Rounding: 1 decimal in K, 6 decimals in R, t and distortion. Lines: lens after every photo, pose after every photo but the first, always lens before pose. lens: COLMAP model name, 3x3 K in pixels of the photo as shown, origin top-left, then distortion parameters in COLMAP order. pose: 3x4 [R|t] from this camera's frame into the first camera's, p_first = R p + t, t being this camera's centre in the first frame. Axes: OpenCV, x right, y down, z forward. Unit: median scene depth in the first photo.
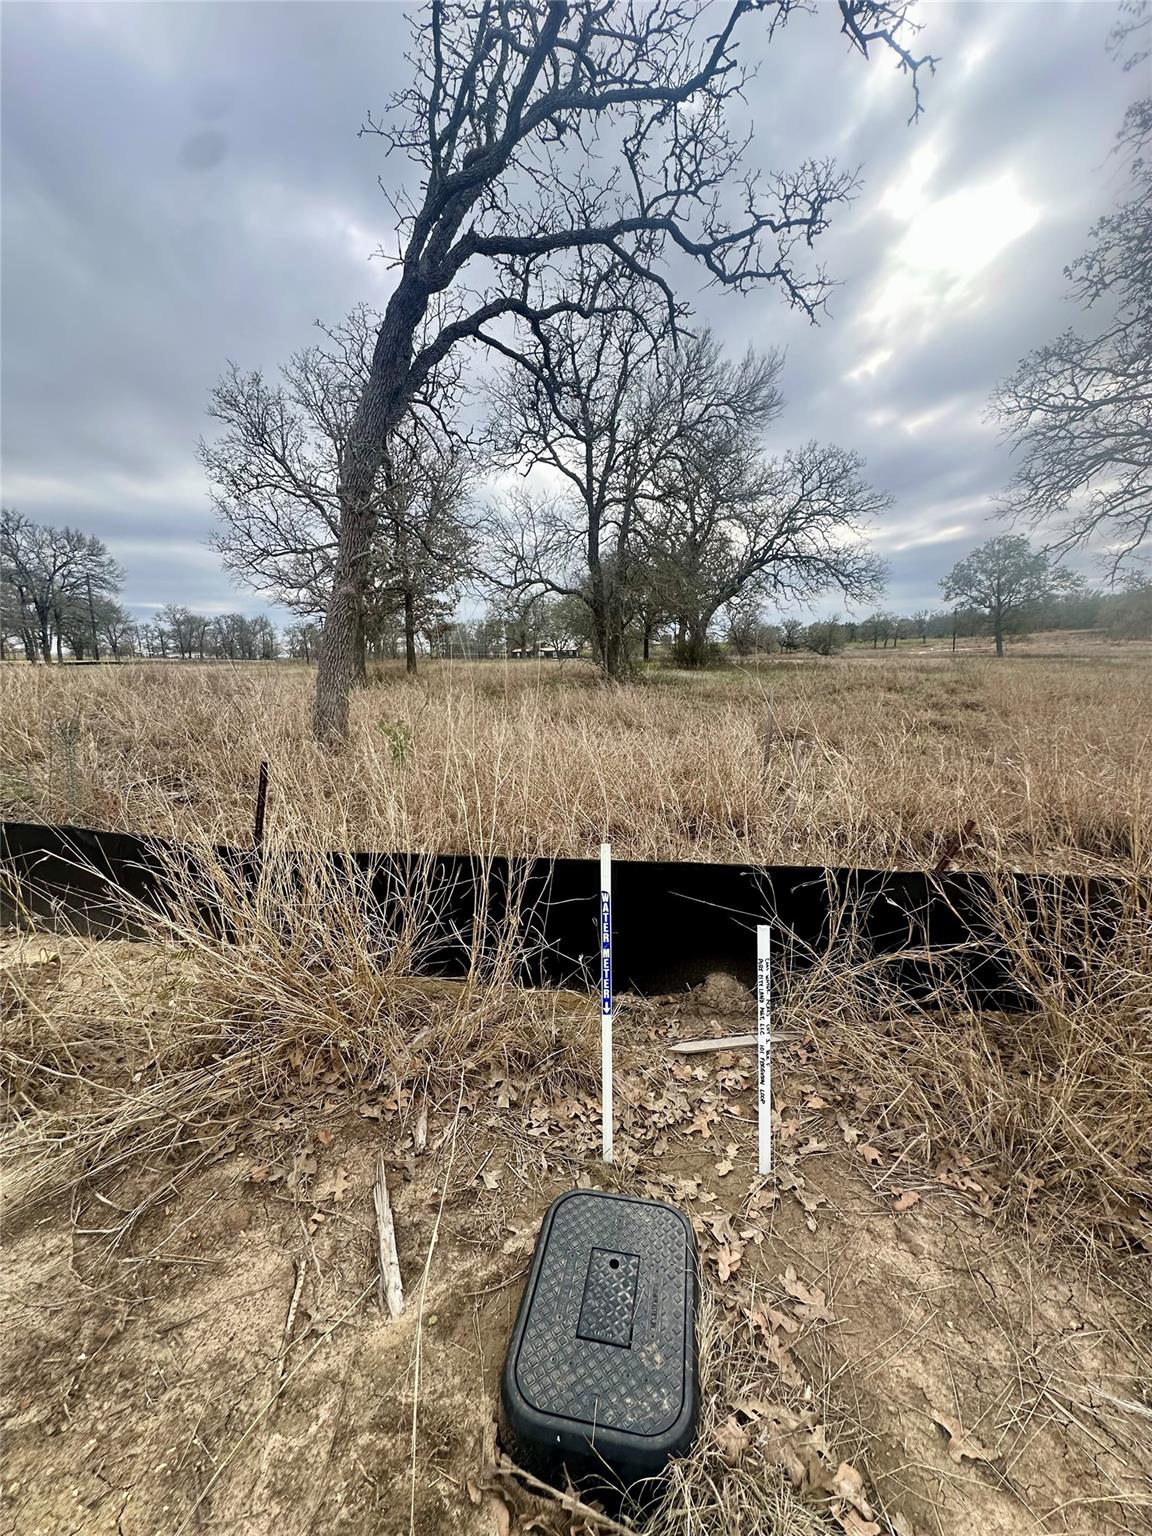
lens RADIAL K [[627.1, 0, 576.0], [0, 627.1, 768.0], [0, 0, 1]] dist [0.007738, -0.000374]
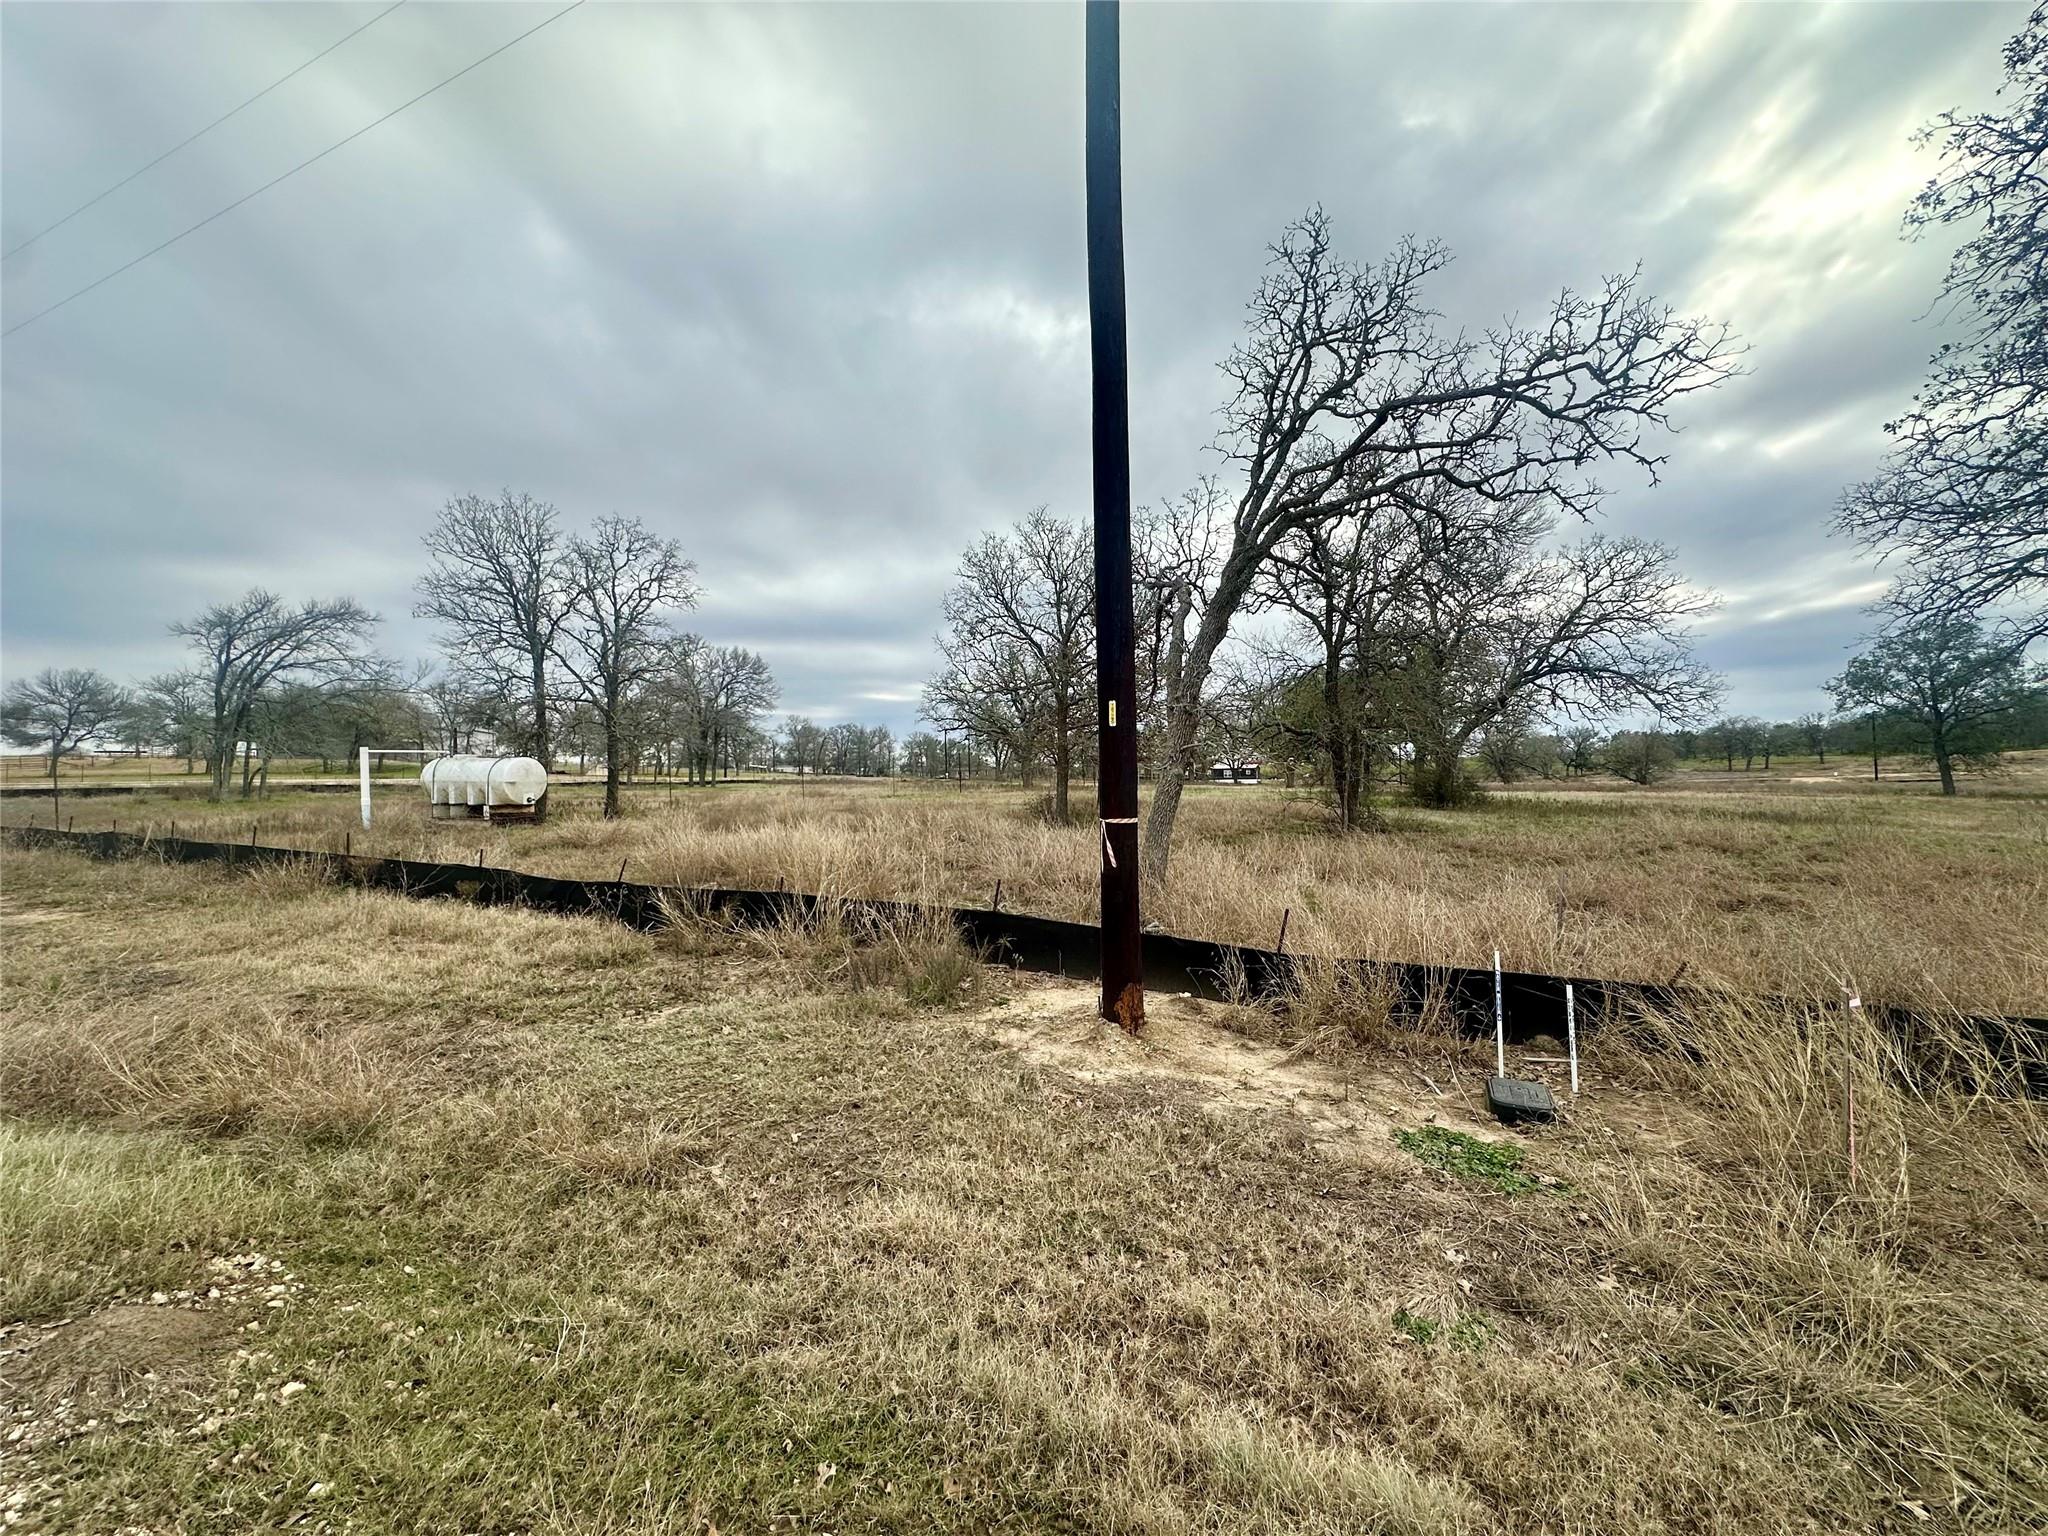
lens RADIAL K [[836.1, 0, 1024.0], [0, 836.1, 768.0], [0, 0, 1]] dist [0.007738, -0.000374]
pose [[0.965389, 0.011114, -0.260577, -0.046203], [-0.057848, 0.983331, -0.172376, 0.004461], [0.254318, 0.181484, 0.949940, -0.142275]]
